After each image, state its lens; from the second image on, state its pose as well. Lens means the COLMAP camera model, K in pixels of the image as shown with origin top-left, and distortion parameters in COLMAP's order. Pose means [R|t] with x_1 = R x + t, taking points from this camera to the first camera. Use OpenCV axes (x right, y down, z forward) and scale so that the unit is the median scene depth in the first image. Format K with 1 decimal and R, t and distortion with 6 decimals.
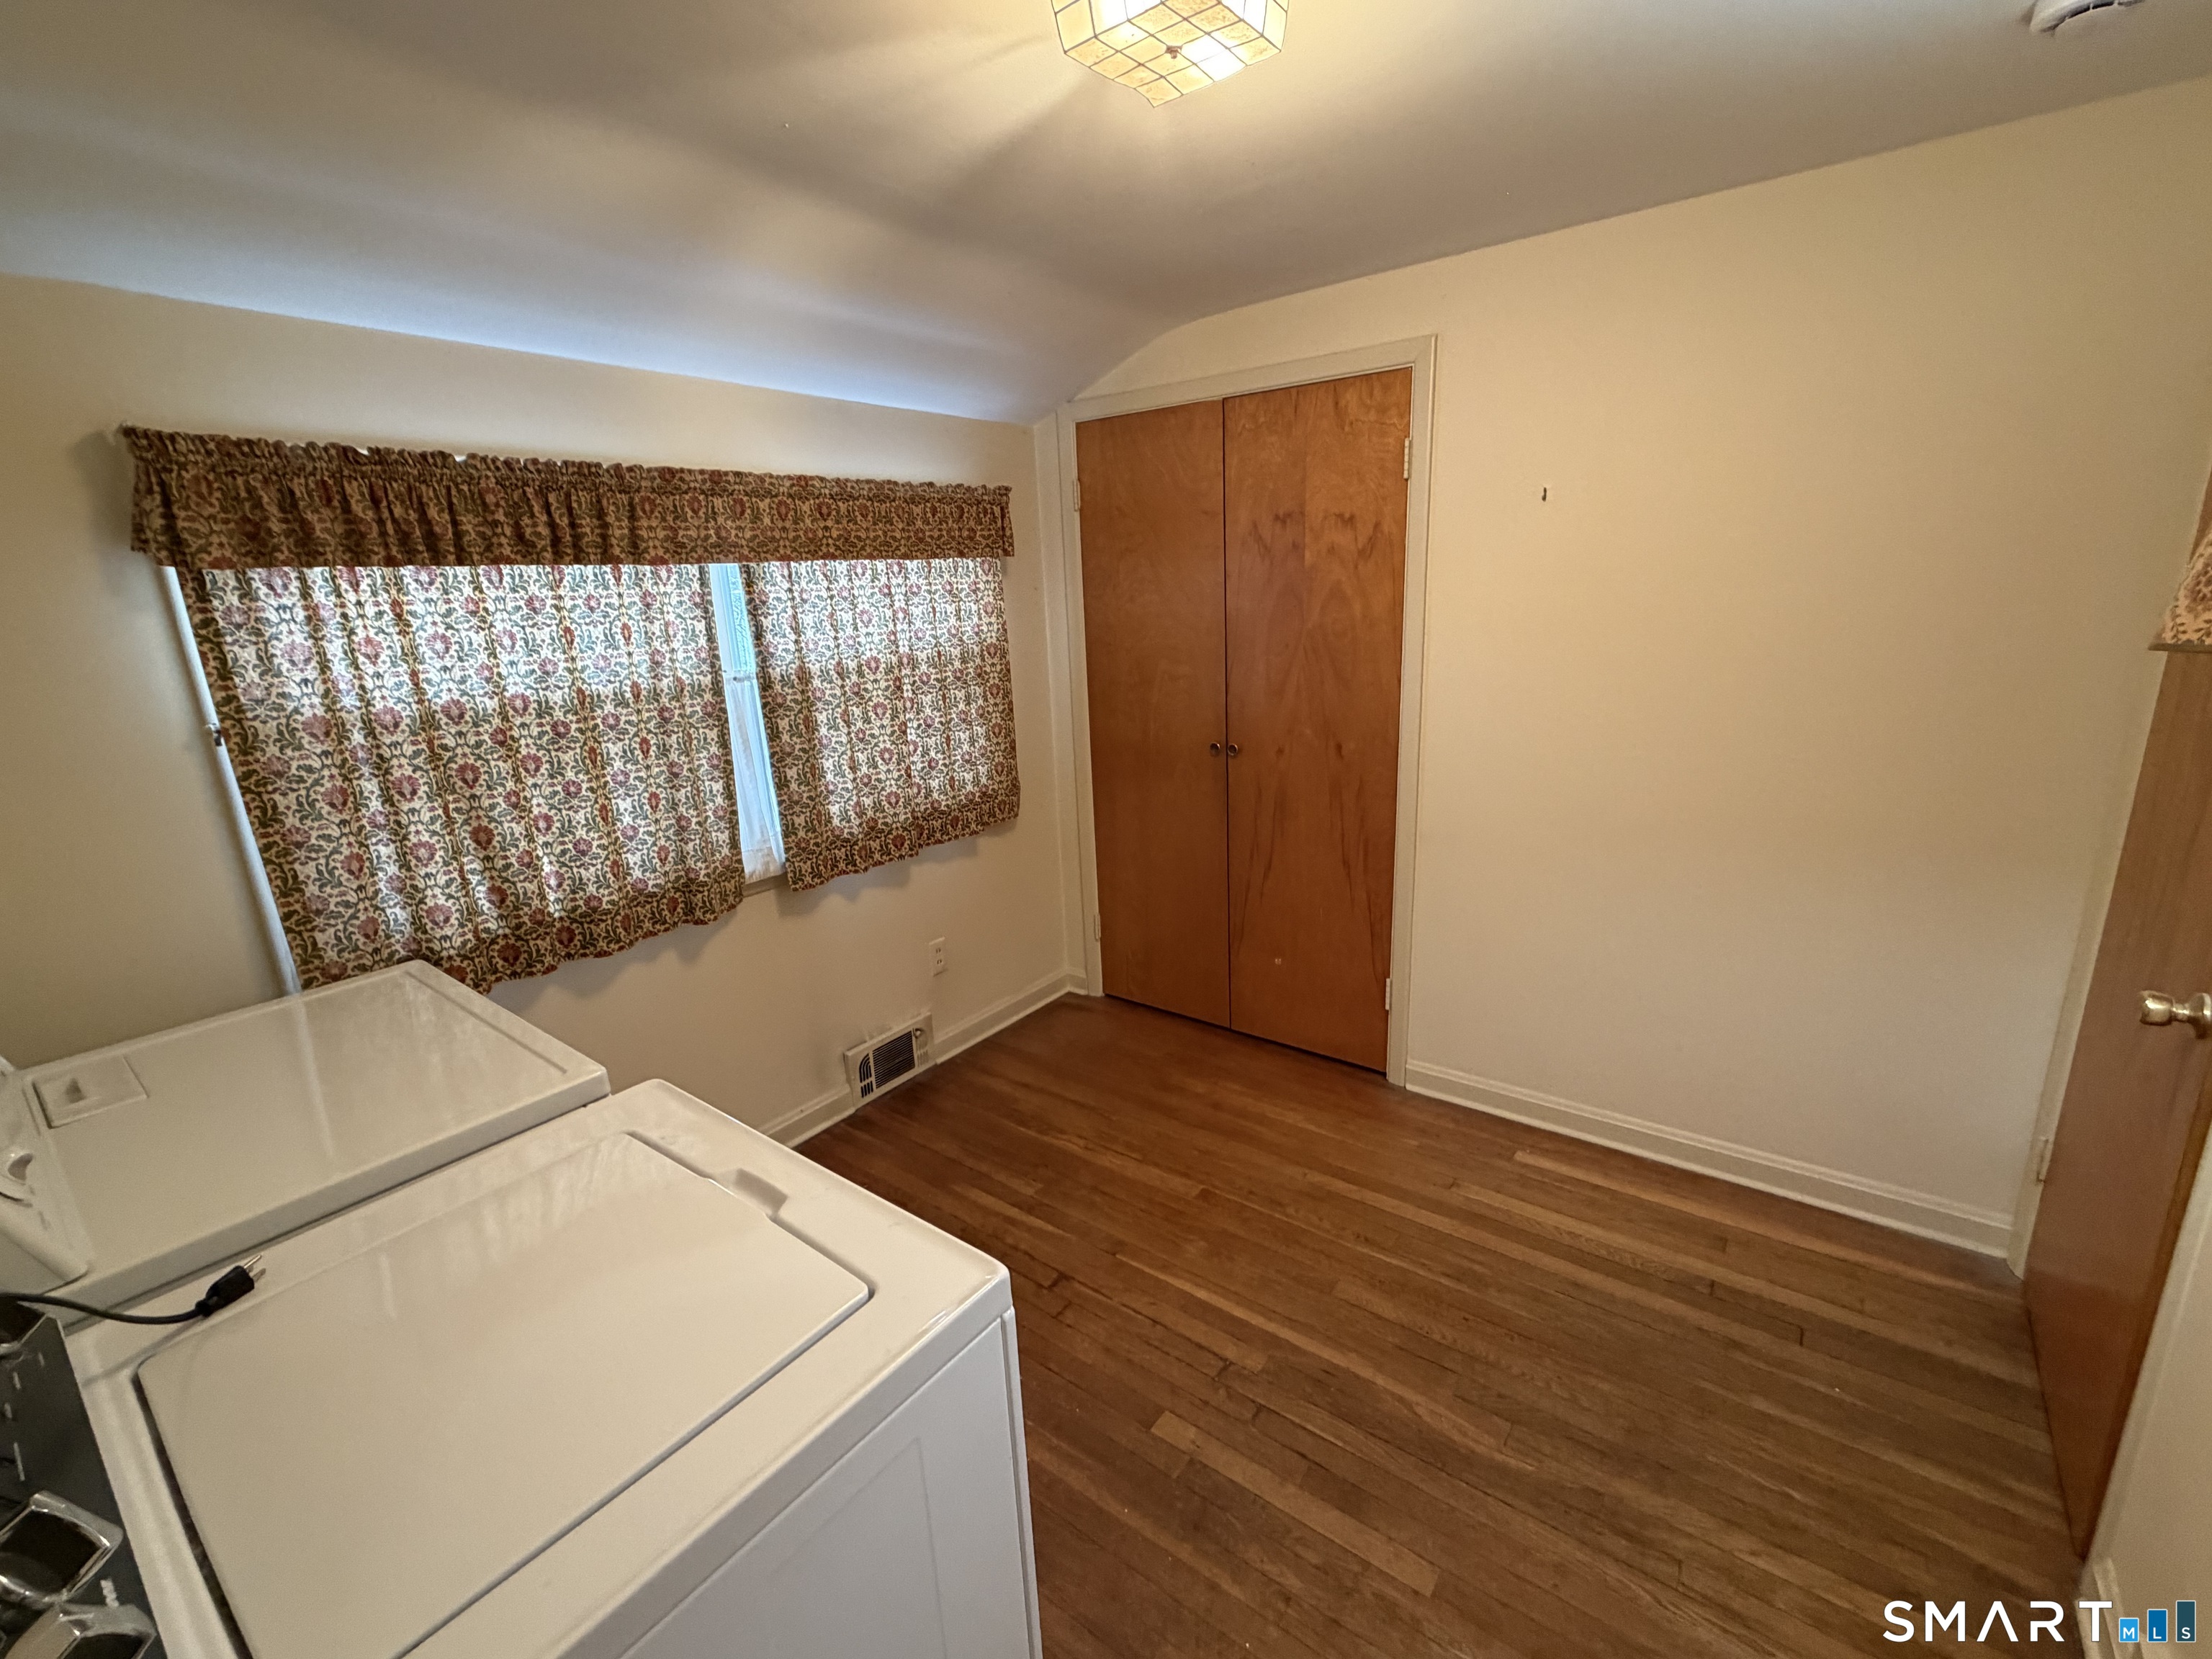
lens RADIAL K [[952.6, 0, 1100.7], [0, 952.6, 832.5], [0, 0, 1]] dist [-0.000109, 0.000031]
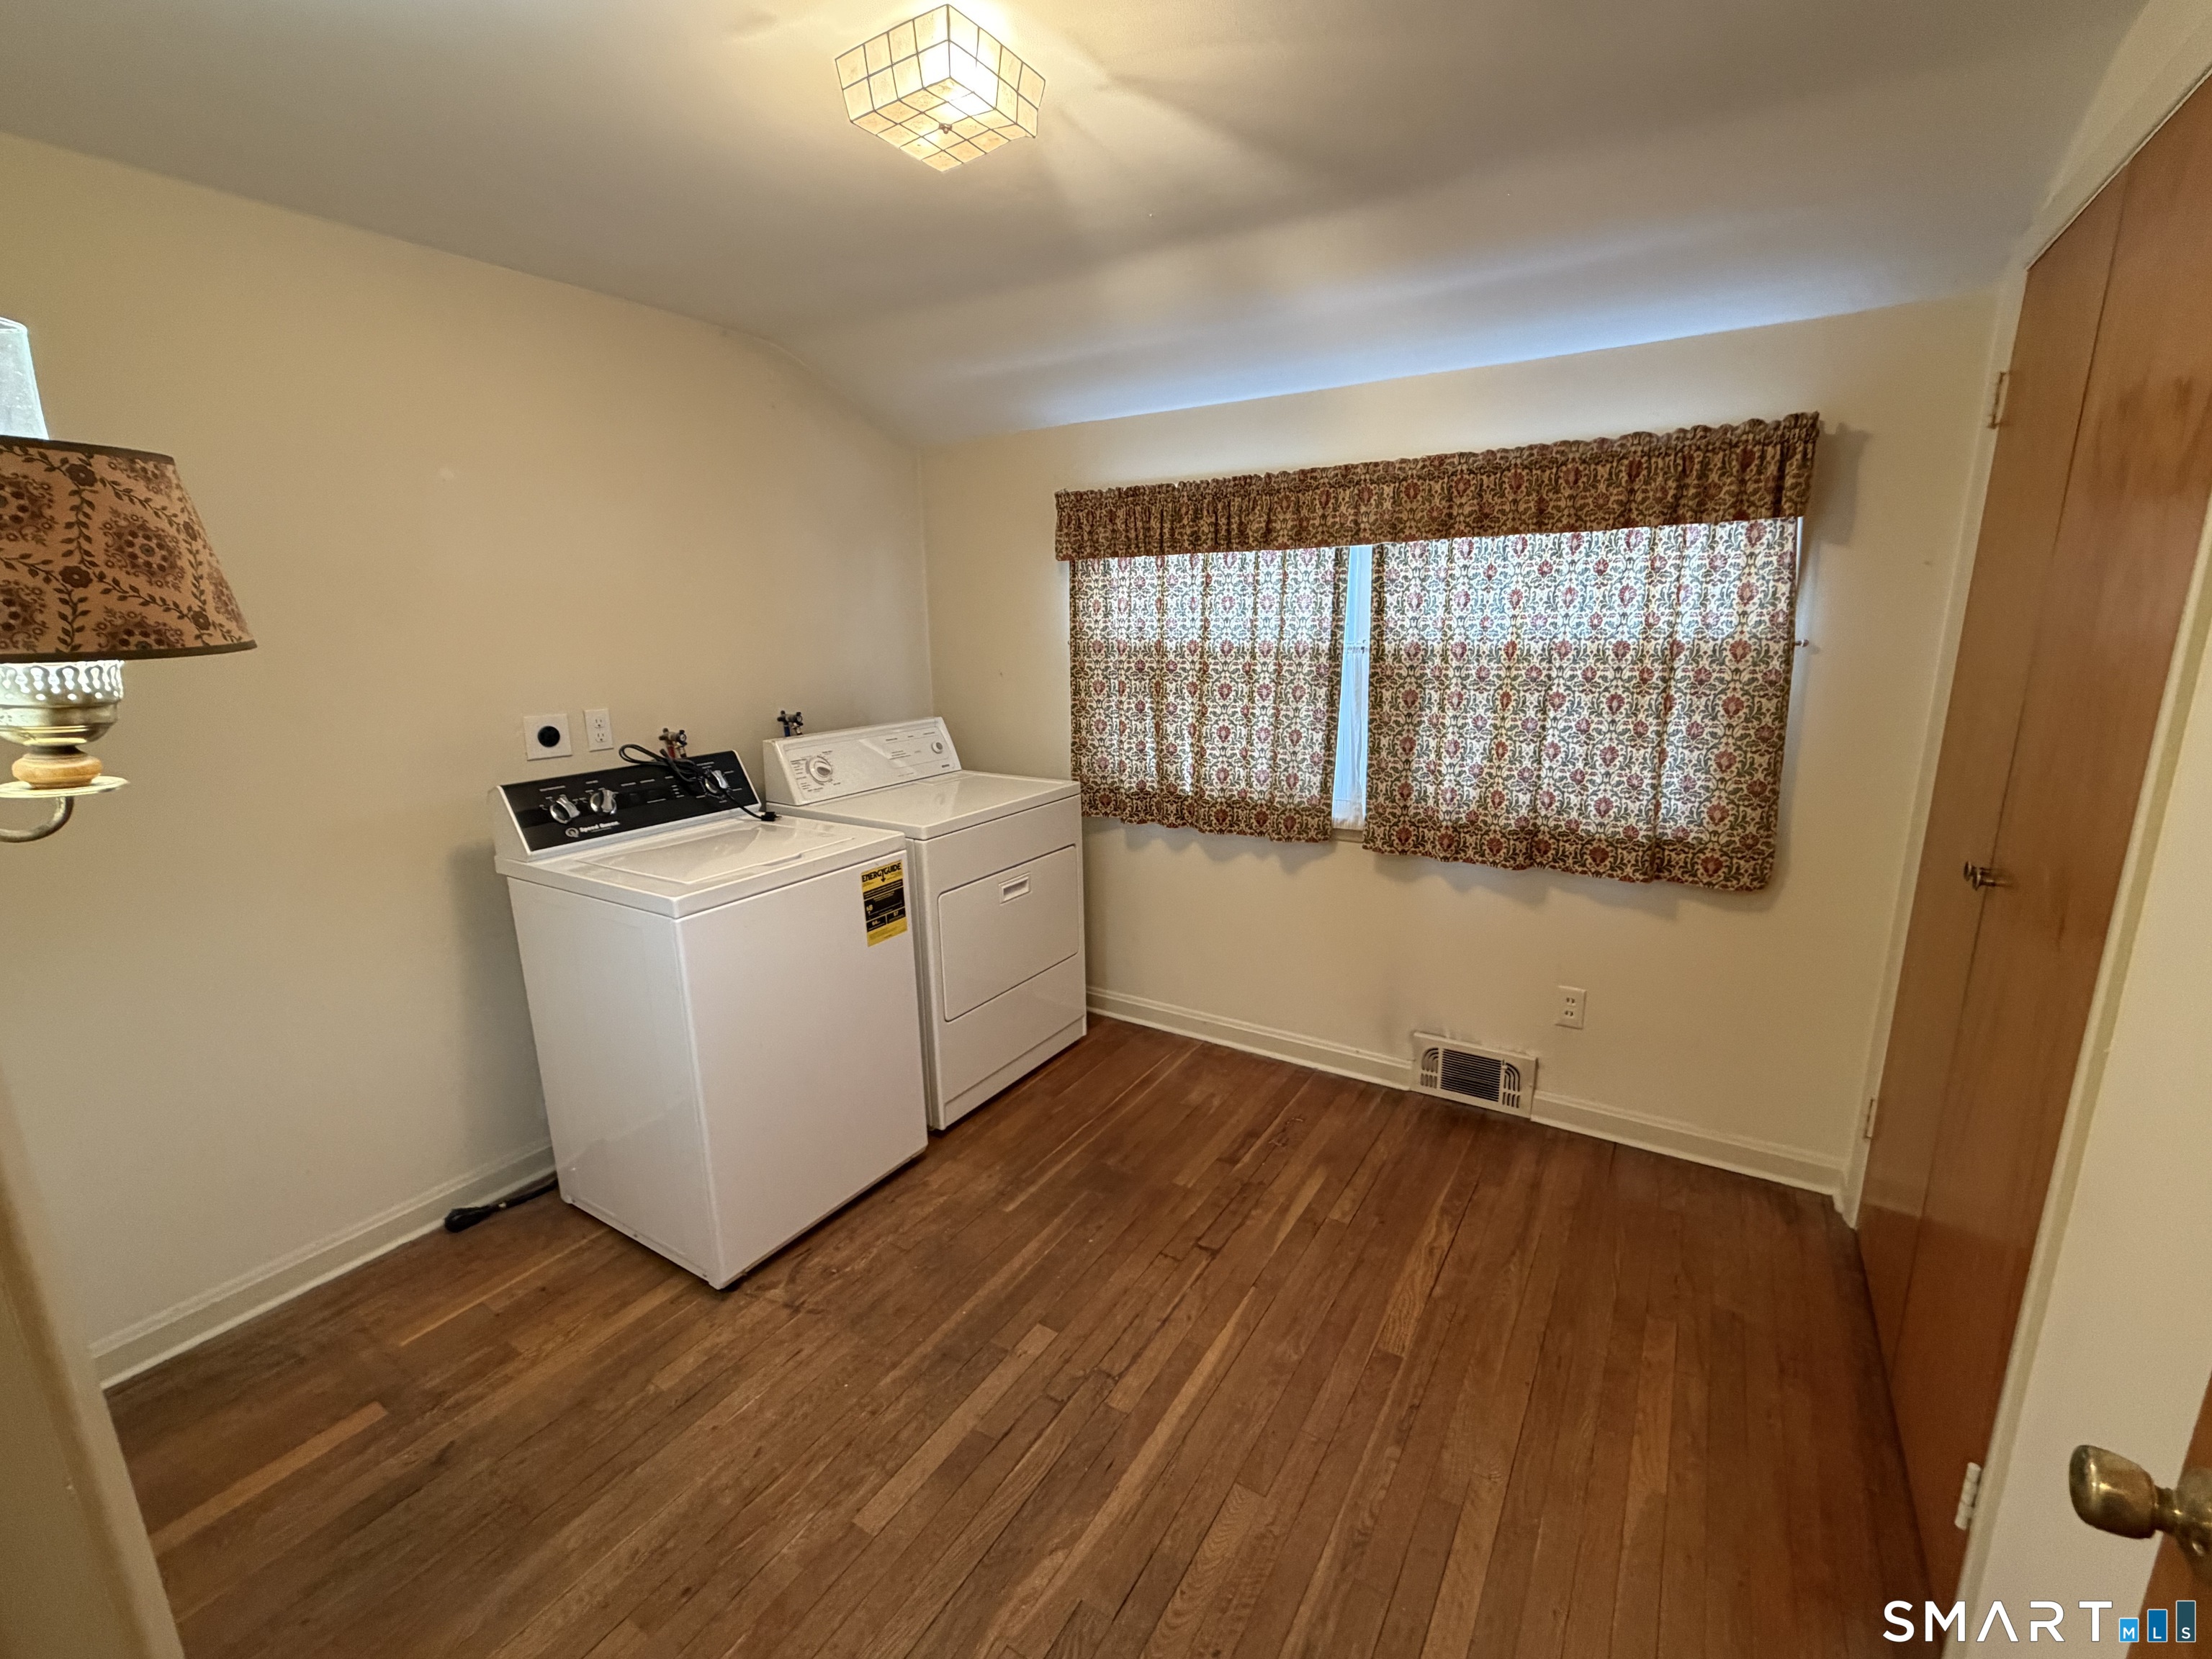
lens RADIAL K [[952.6, 0, 1100.7], [0, 952.6, 832.5], [0, 0, 1]] dist [-0.000109, 0.000031]
pose [[0.085585, 0.268953, -0.959343, 0.726777], [-0.237224, 0.940686, 0.242559, -0.155979], [0.967678, 0.206820, 0.144311, 0.582084]]
